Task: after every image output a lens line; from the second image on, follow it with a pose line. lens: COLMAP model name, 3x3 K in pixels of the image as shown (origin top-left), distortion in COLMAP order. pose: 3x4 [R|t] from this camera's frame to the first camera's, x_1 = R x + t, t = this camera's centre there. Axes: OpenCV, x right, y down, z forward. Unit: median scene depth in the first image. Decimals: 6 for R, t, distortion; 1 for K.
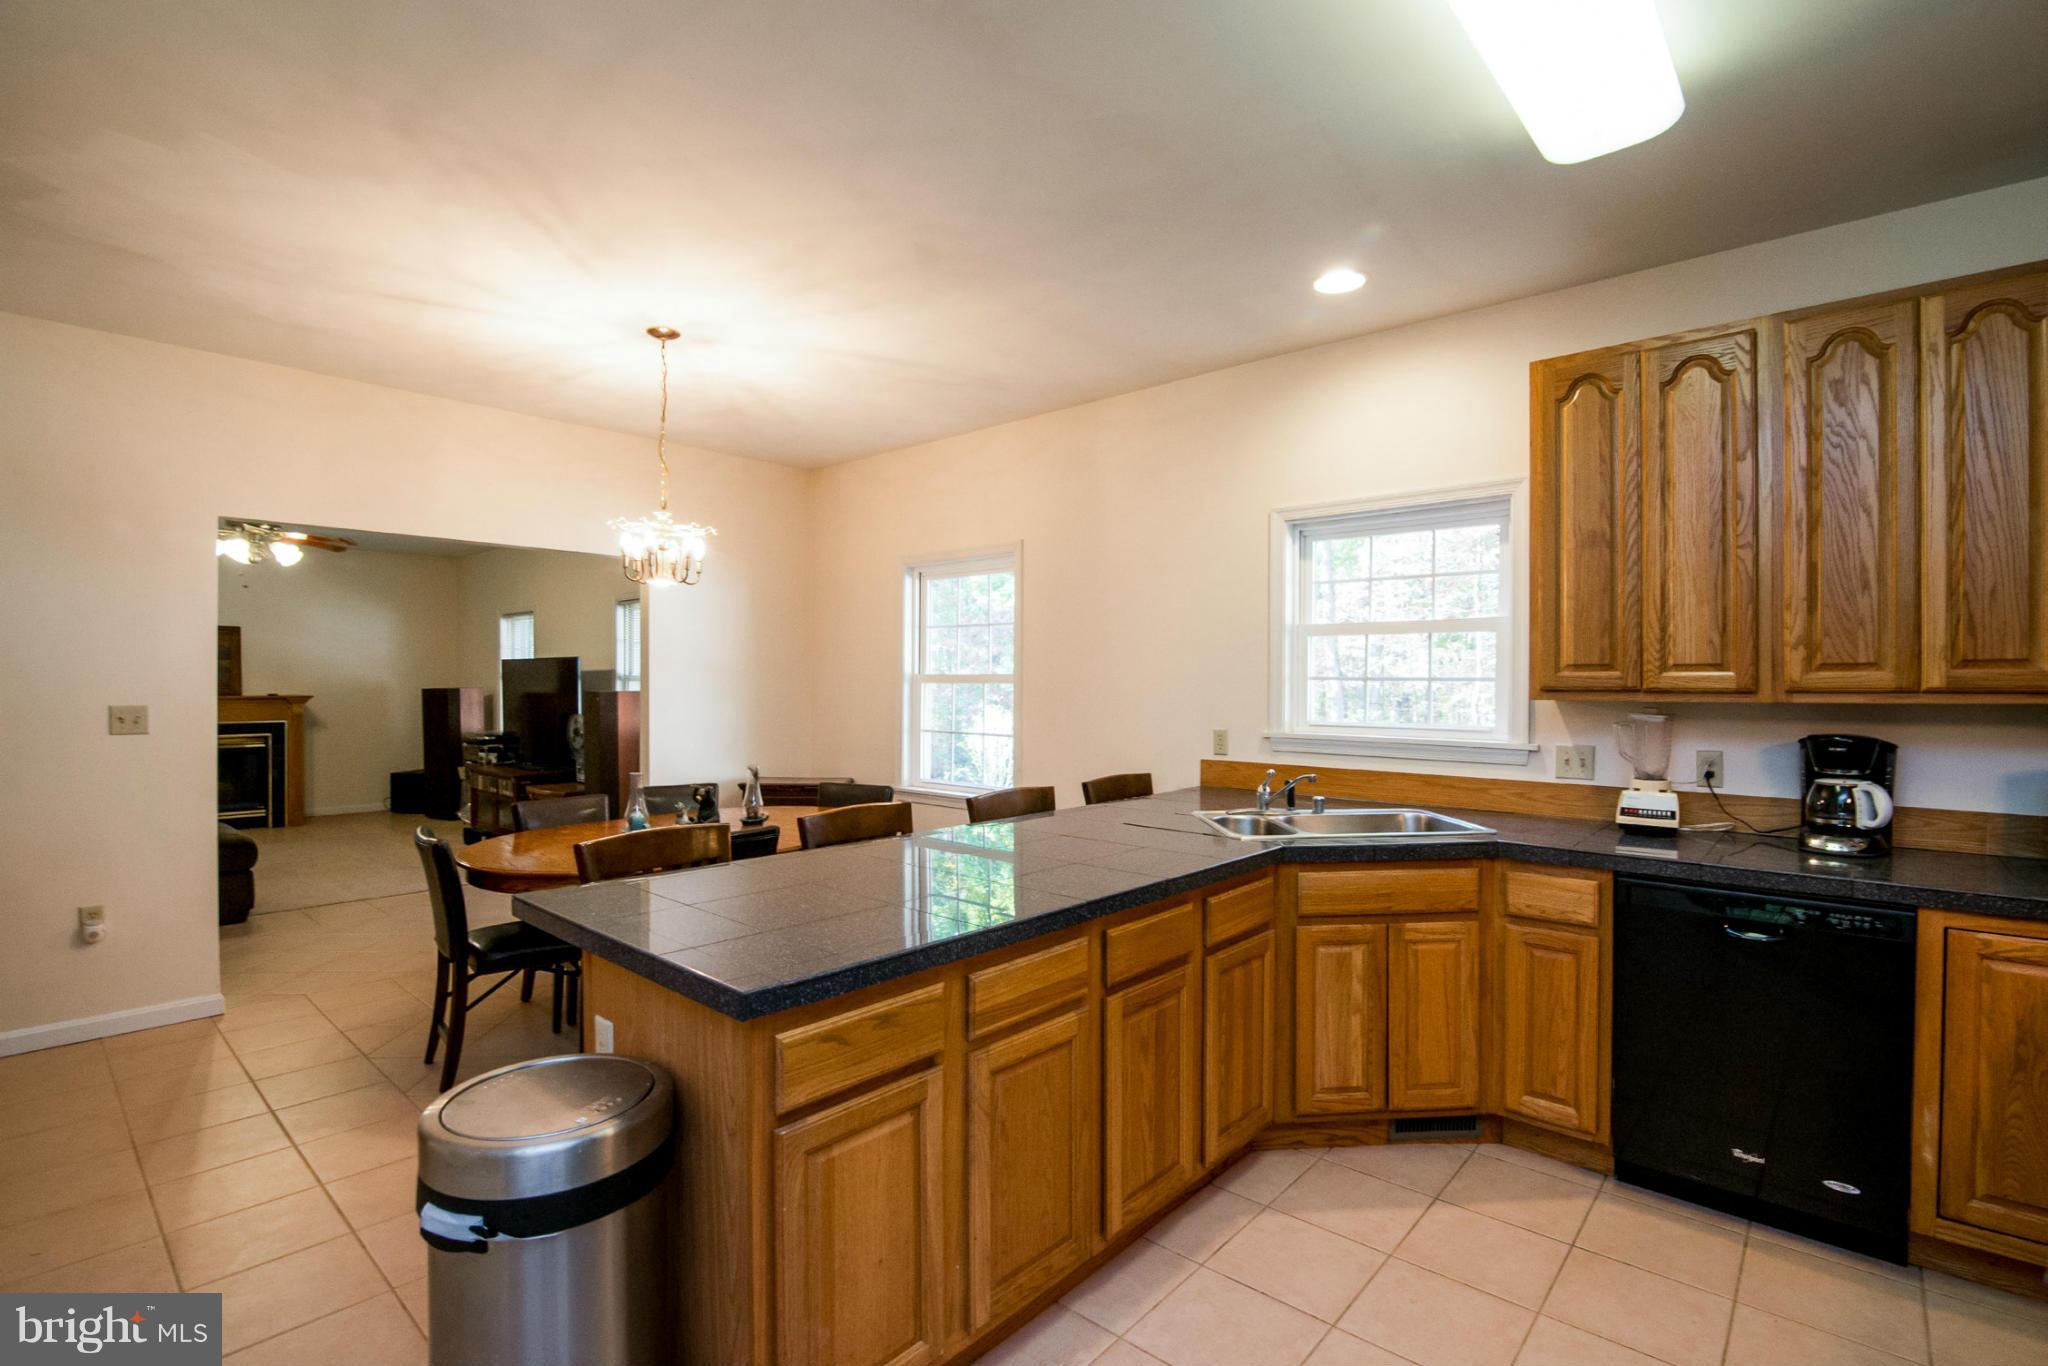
lens RADIAL K [[952.3, 0, 1024.0], [0, 952.3, 685.3], [0, 0, 1]] dist [-0.019257, -0.001219]
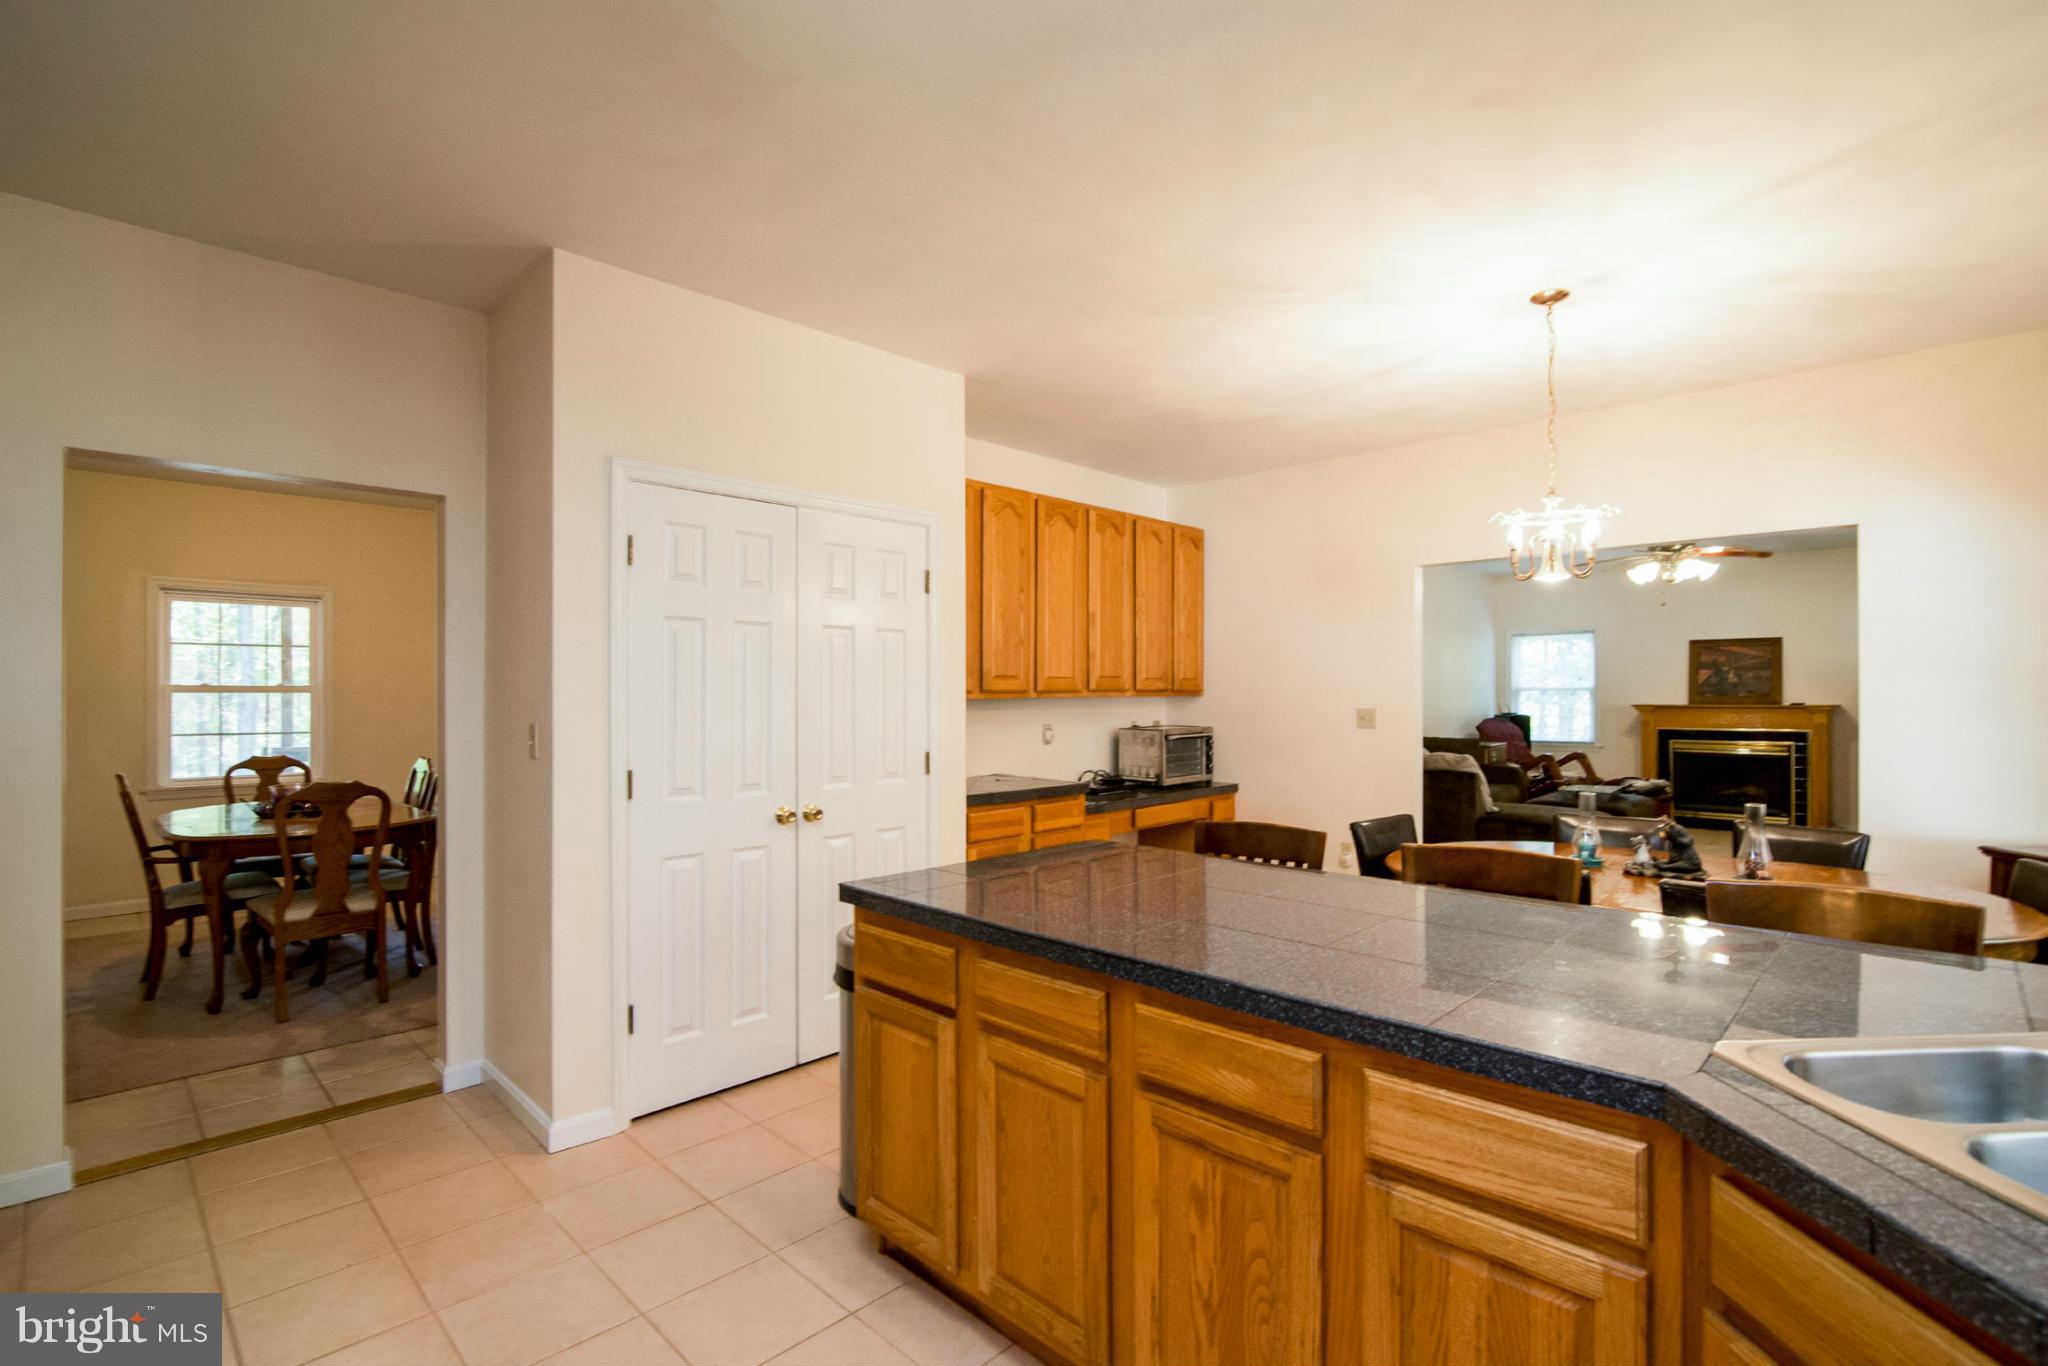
lens RADIAL K [[952.3, 0, 1018.4], [0, 952.3, 685.3], [0, 0, 1]] dist [-0.019257, -0.001219]
pose [[-0.063394, -0.011908, -0.997918, 0.836465], [-0.000948, 0.999929, -0.011872, 0.002319], [0.997988, 0.000193, -0.063401, 0.897752]]
